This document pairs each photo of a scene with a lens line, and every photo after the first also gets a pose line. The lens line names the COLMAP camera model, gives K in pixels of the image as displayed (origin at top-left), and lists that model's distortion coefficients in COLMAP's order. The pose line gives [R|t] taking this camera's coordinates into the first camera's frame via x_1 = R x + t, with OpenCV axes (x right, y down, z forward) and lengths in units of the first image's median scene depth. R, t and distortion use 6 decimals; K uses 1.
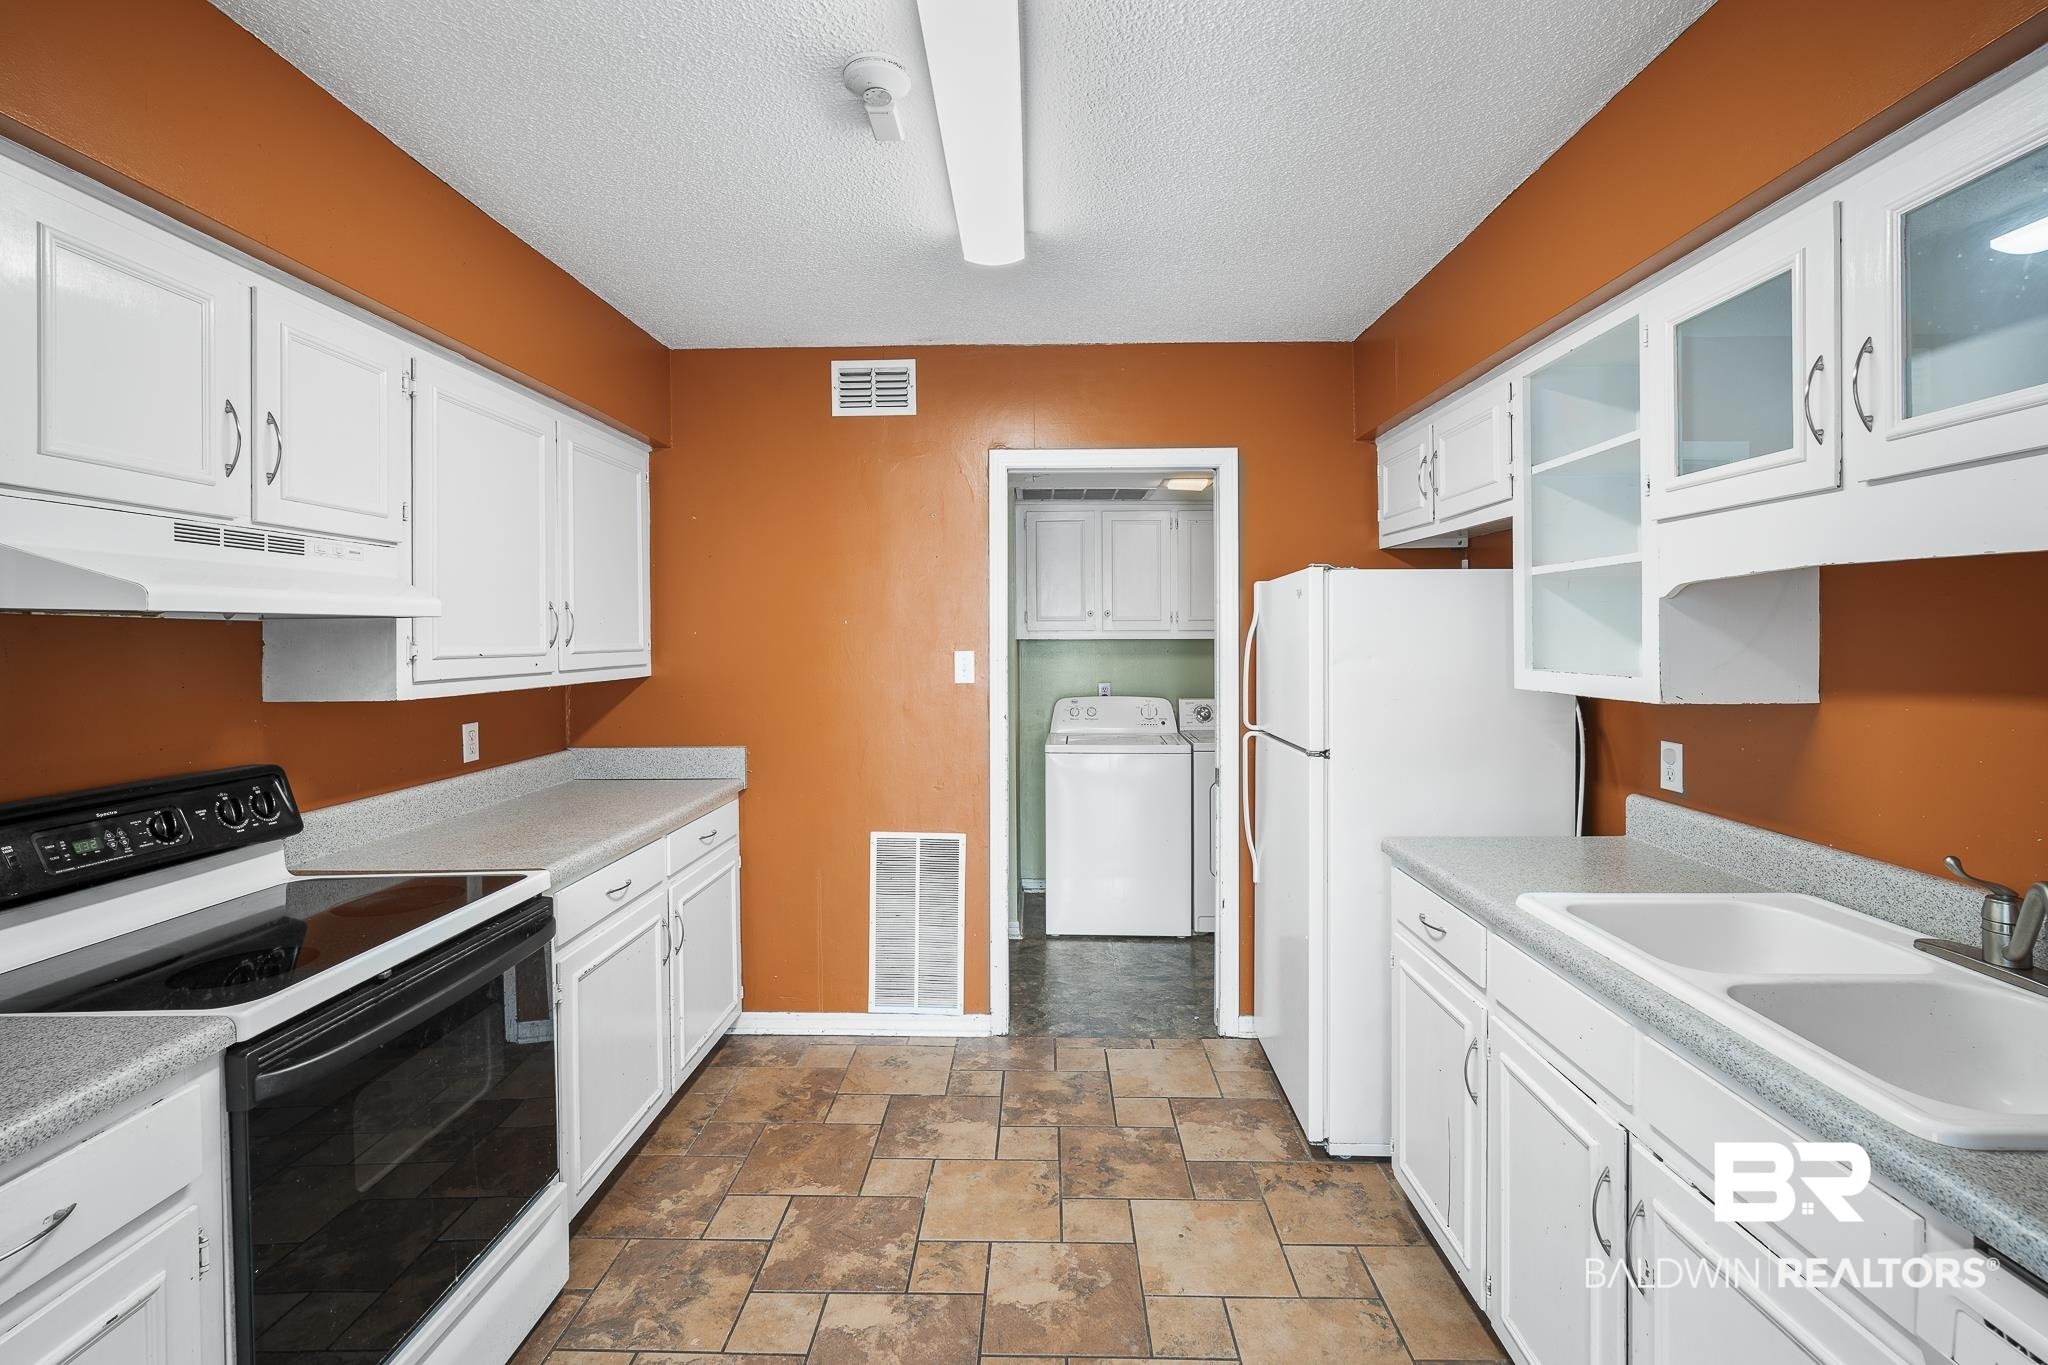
lens RADIAL K [[949.6, 0, 1014.8], [0, 949.6, 633.0], [0, 0, 1]] dist [-0.010550, 0.004116]
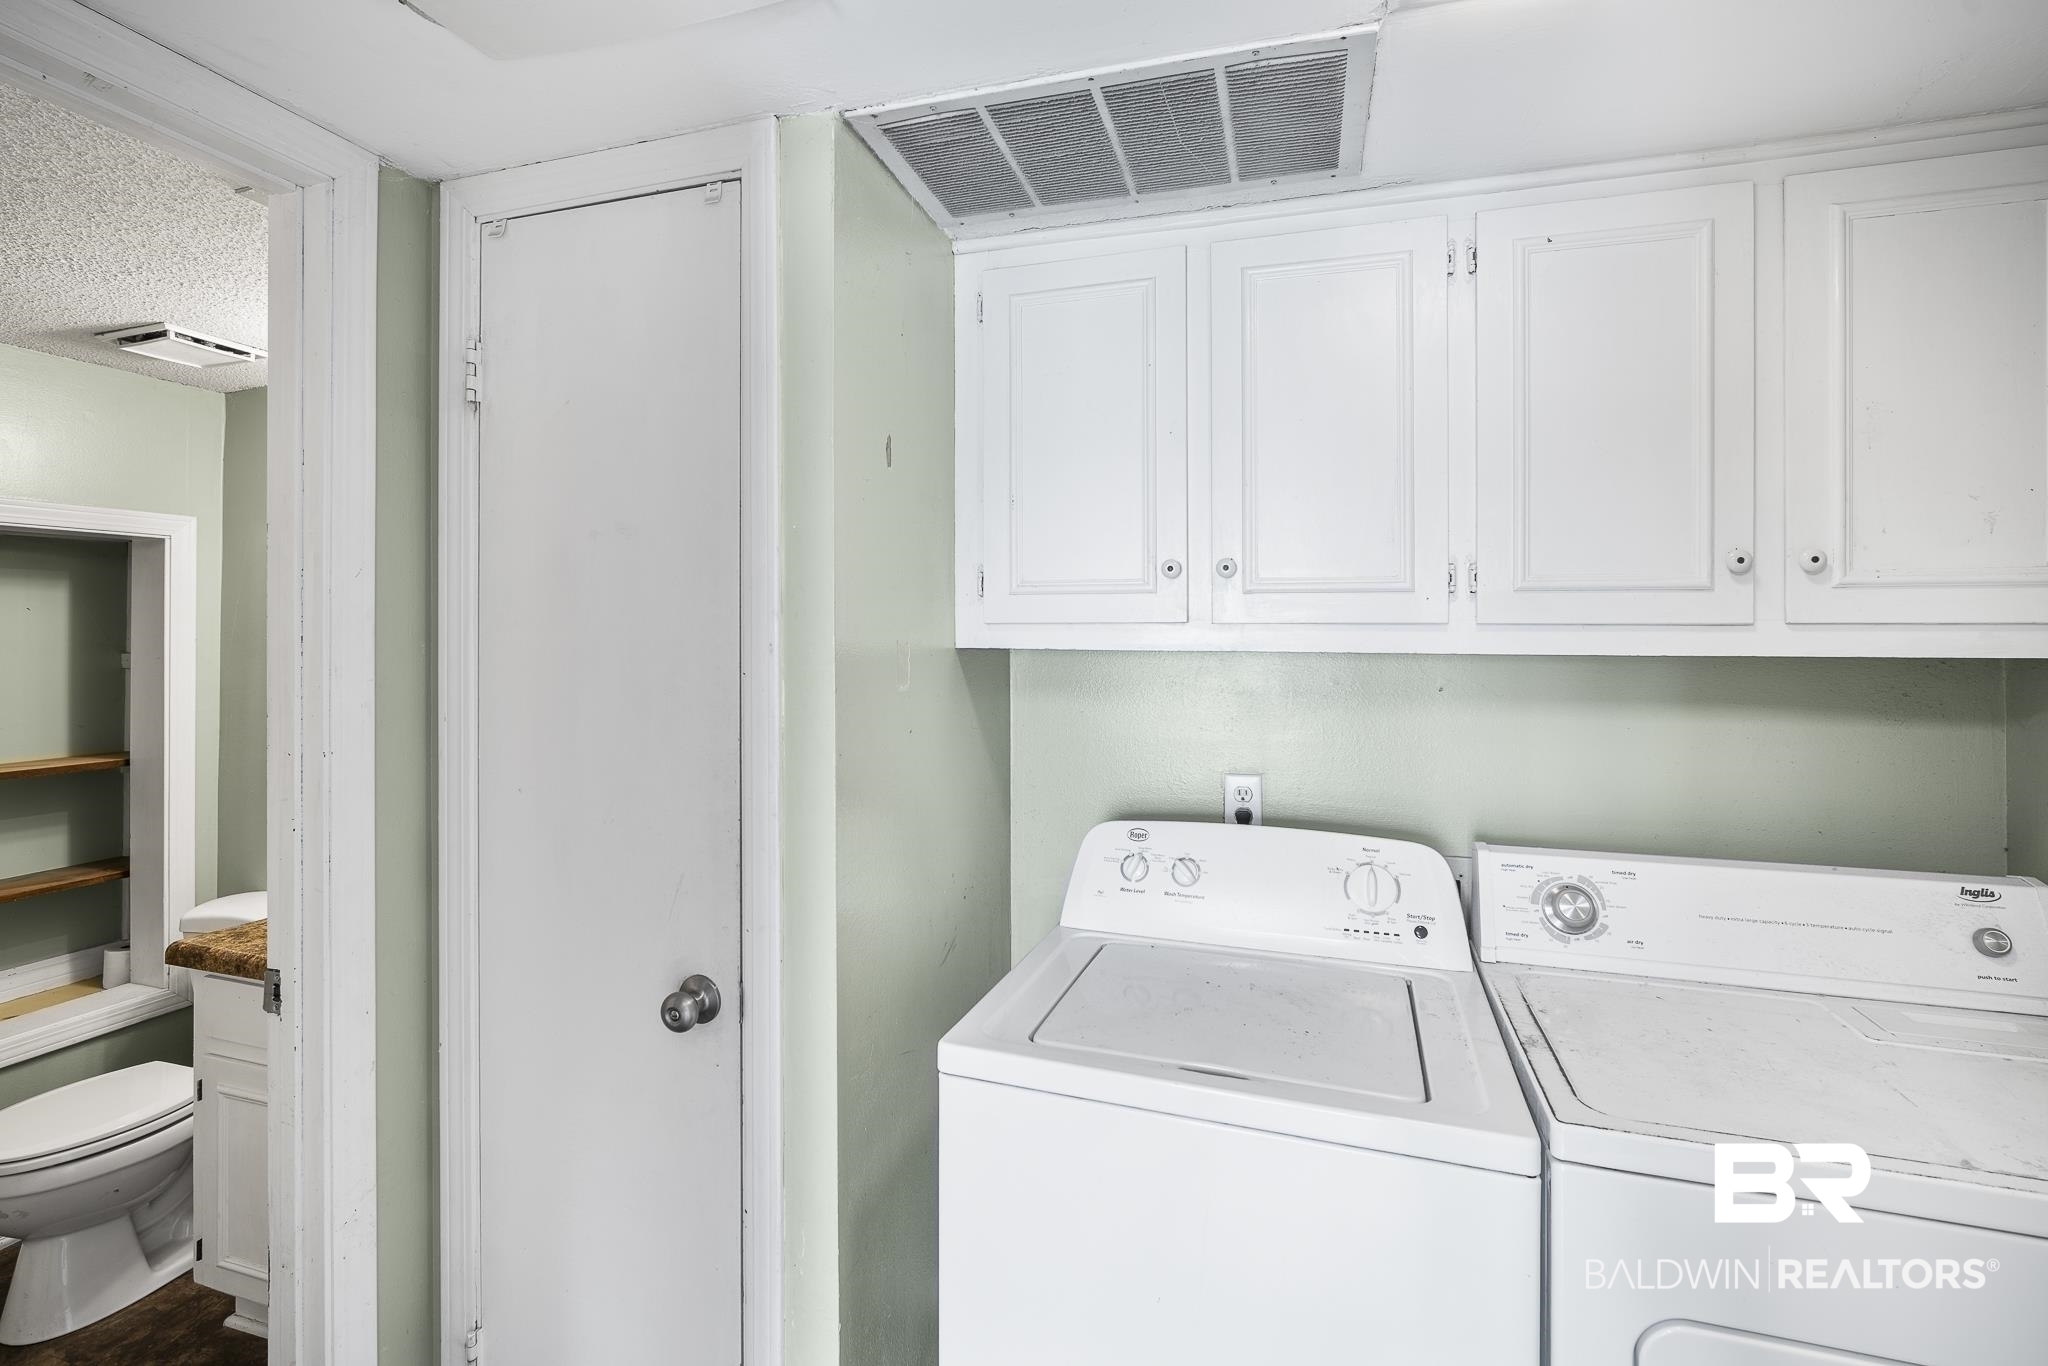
lens RADIAL K [[914.3, 0, 1025.8], [0, 914.3, 646.0], [0, 0, 1]] dist [-0.004412, -0.000066]
pose [[0.959093, 0.007516, -0.282993, 0.117399], [-0.006462, 0.999968, 0.004656, 0.004392], [0.283019, -0.002637, 0.959111, 0.688155]]
